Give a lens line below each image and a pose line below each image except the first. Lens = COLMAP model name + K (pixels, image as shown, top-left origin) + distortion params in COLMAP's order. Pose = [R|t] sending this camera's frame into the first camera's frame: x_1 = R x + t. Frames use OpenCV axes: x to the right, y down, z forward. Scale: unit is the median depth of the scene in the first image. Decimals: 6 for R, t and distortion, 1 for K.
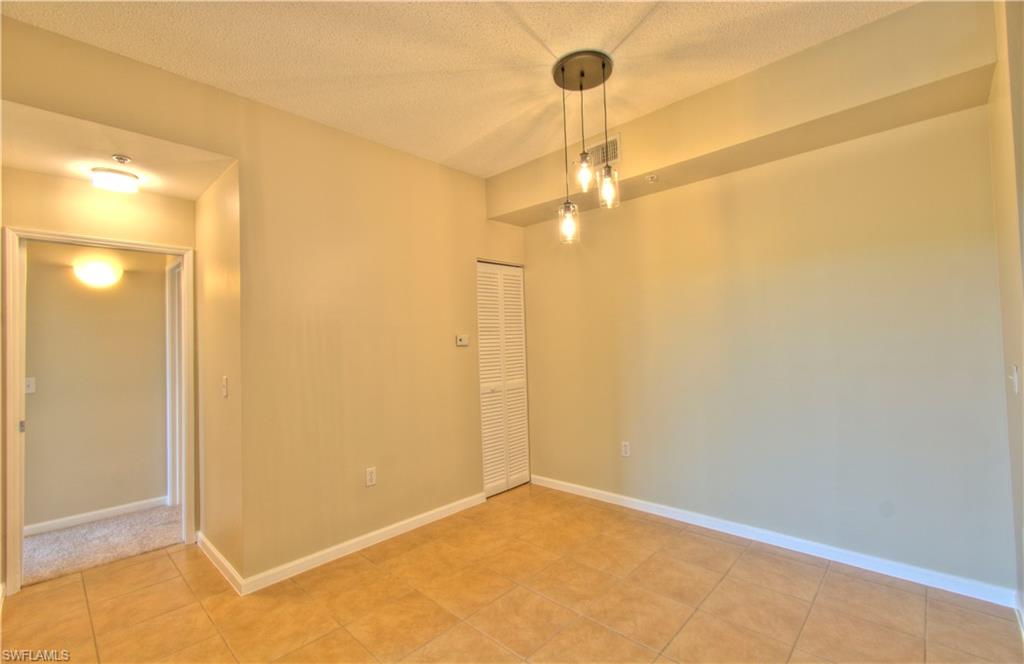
lens RADIAL K [[443.2, 0, 514.4], [0, 443.2, 326.9], [0, 0, 1]] dist [0.005127, 0.000480]
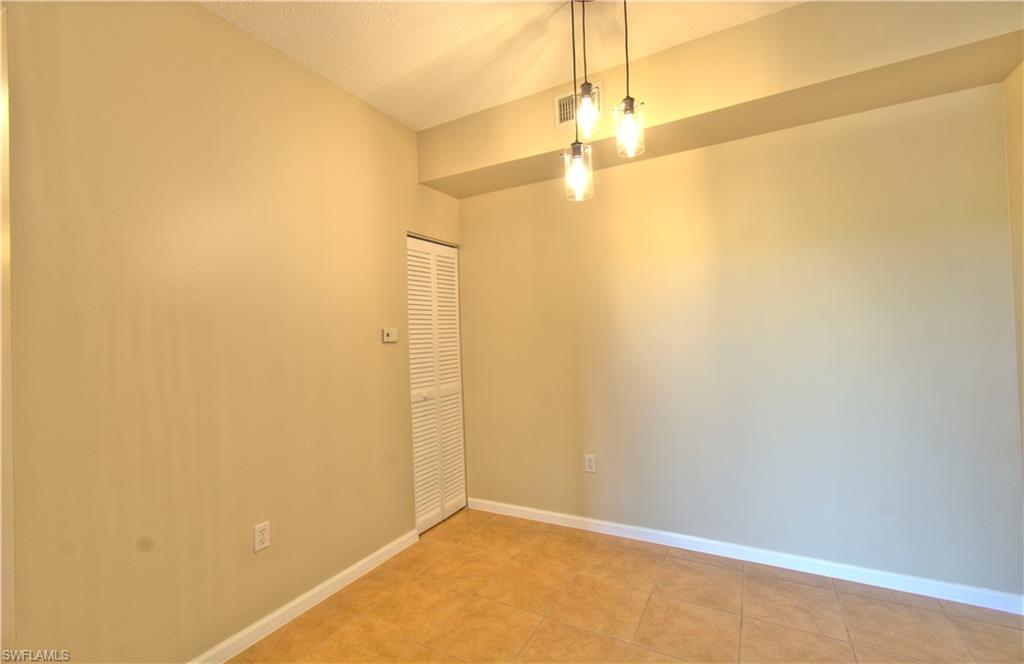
lens RADIAL K [[443.2, 0, 516.4], [0, 443.2, 324.1], [0, 0, 1]] dist [0.005127, 0.000480]
pose [[0.968589, 0.005368, 0.248609, -0.101759], [-0.005380, 0.999985, -0.000632, 0.010461], [-0.248609, -0.000726, 0.968604, 0.213290]]
